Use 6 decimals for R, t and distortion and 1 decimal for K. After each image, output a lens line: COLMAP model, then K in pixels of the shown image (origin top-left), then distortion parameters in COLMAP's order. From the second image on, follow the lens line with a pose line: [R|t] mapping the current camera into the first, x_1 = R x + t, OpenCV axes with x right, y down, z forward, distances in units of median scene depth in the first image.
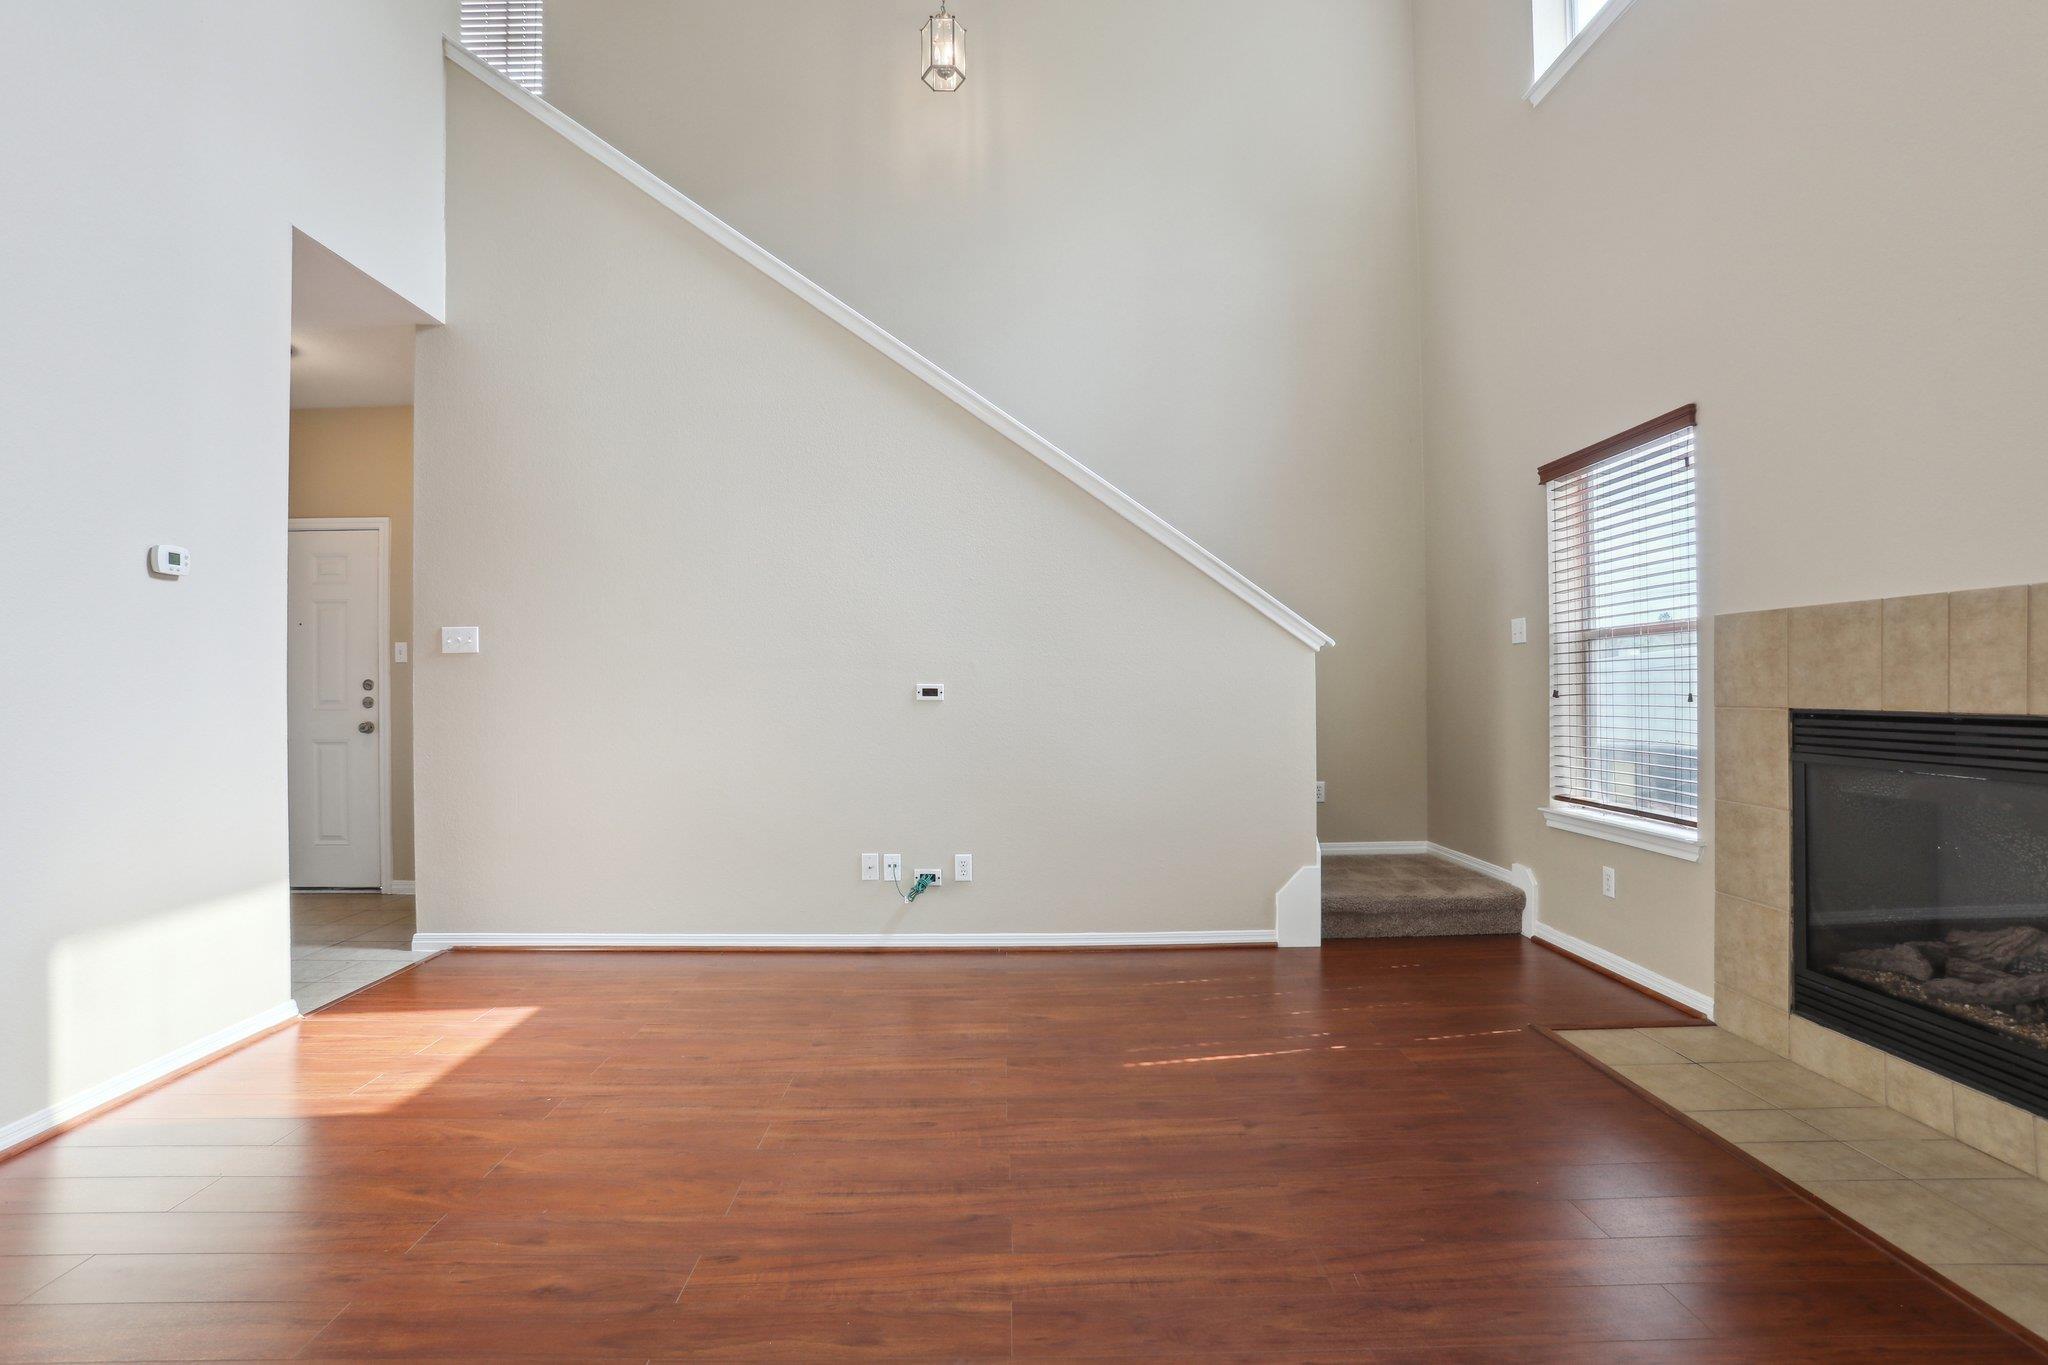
lens RADIAL K [[938.8, 0, 1004.2], [0, 938.8, 688.2], [0, 0, 1]] dist [-0.033164, 0.004614]
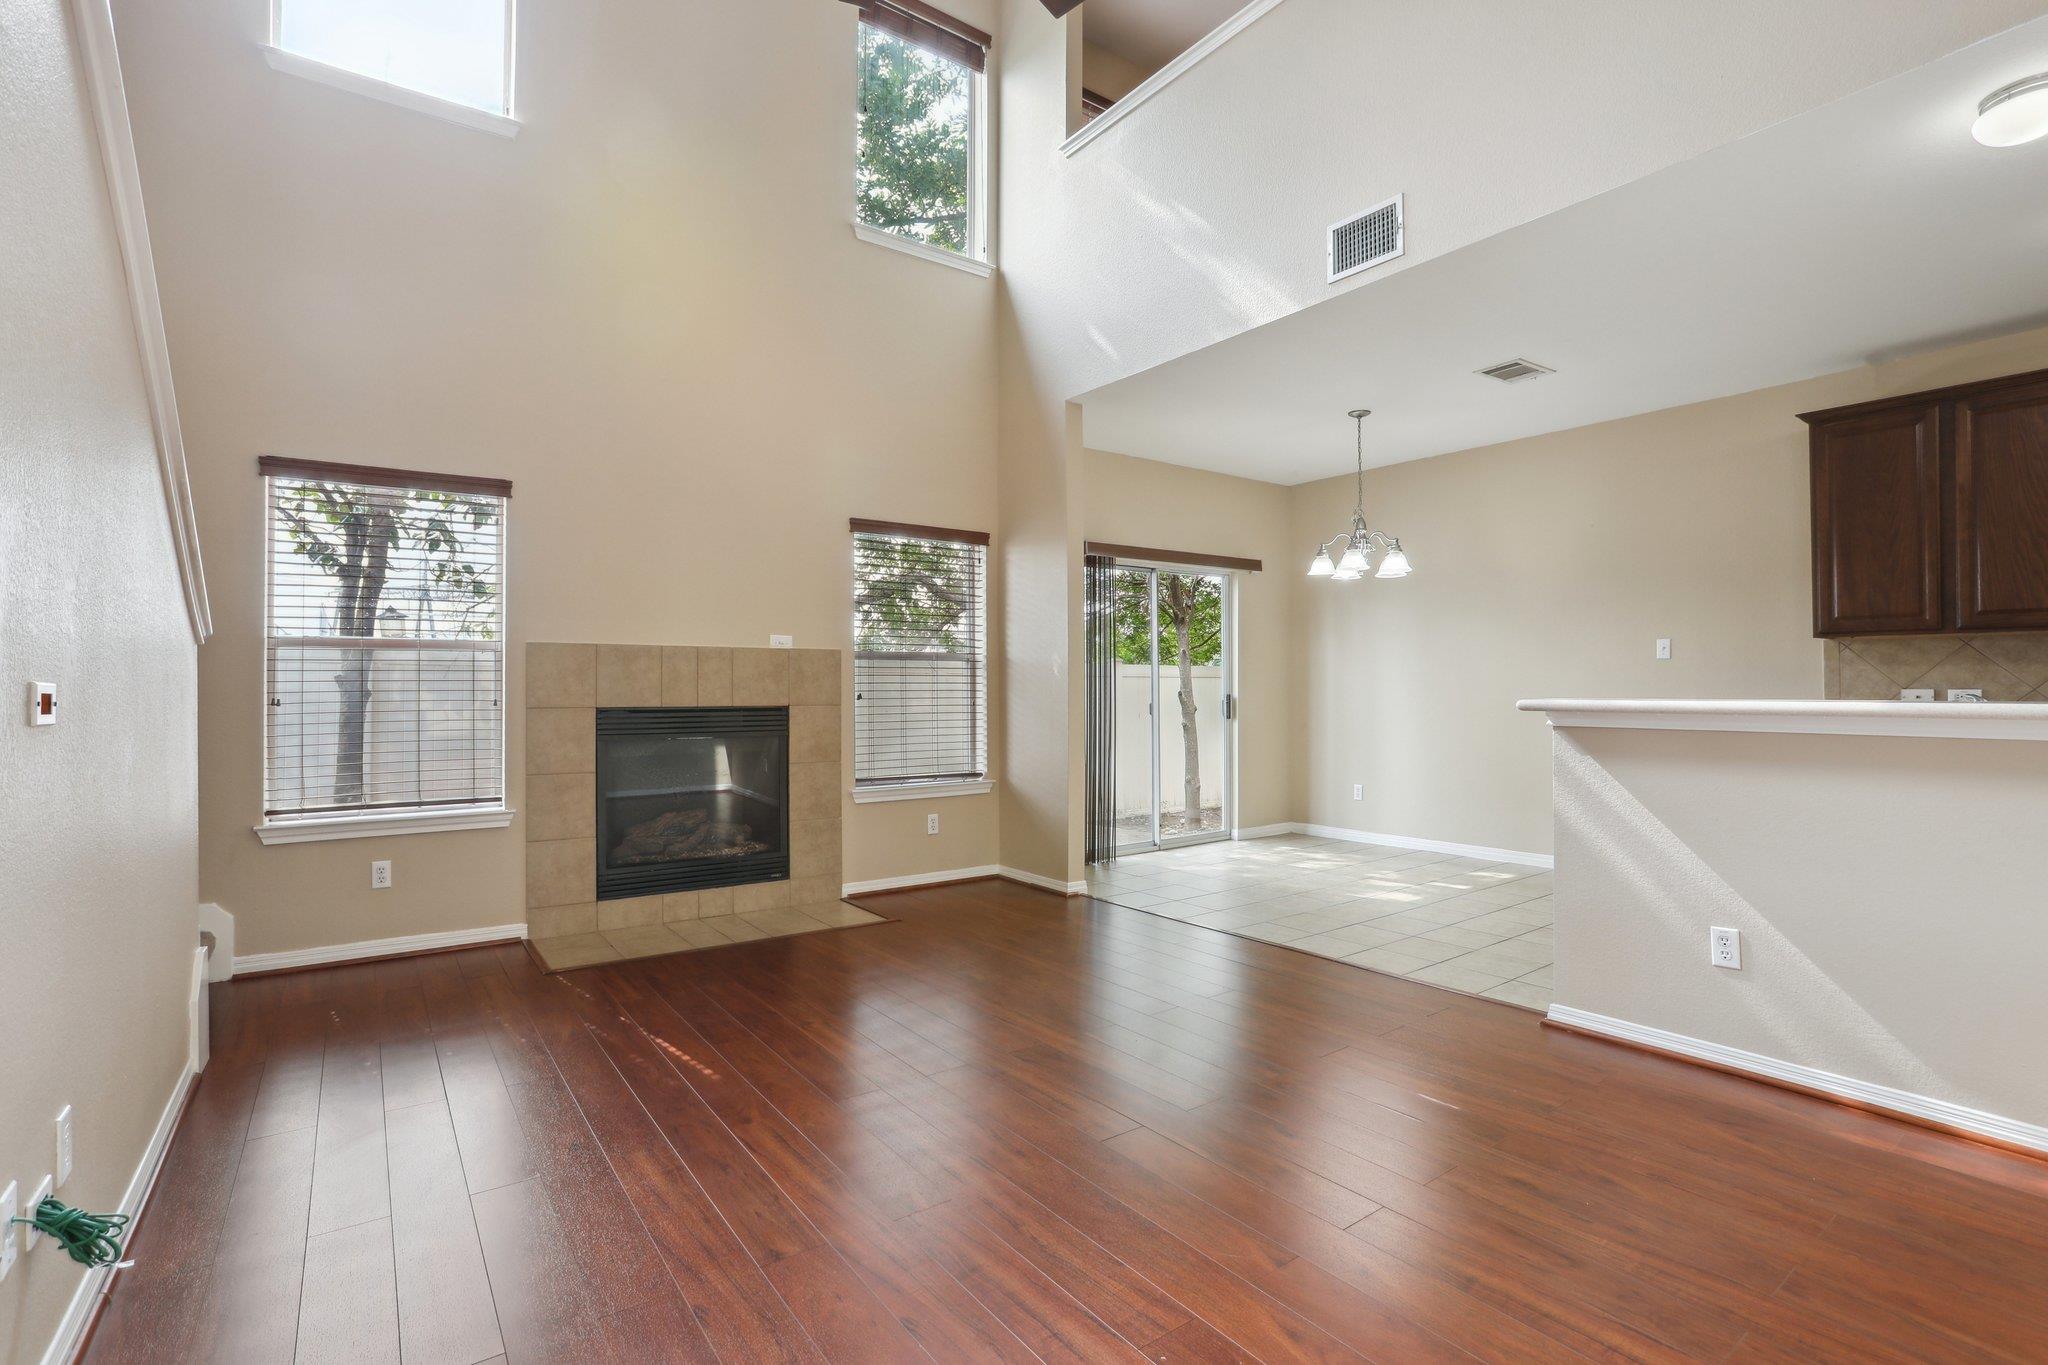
lens RADIAL K [[938.8, 0, 1025.9], [0, 938.8, 680.1], [0, 0, 1]] dist [-0.033164, 0.004614]
pose [[-0.576790, 0.014485, 0.816764, -0.853532], [0.005038, 0.999887, -0.014174, 0.001049], [-0.816877, -0.004061, -0.576798, 1.287513]]
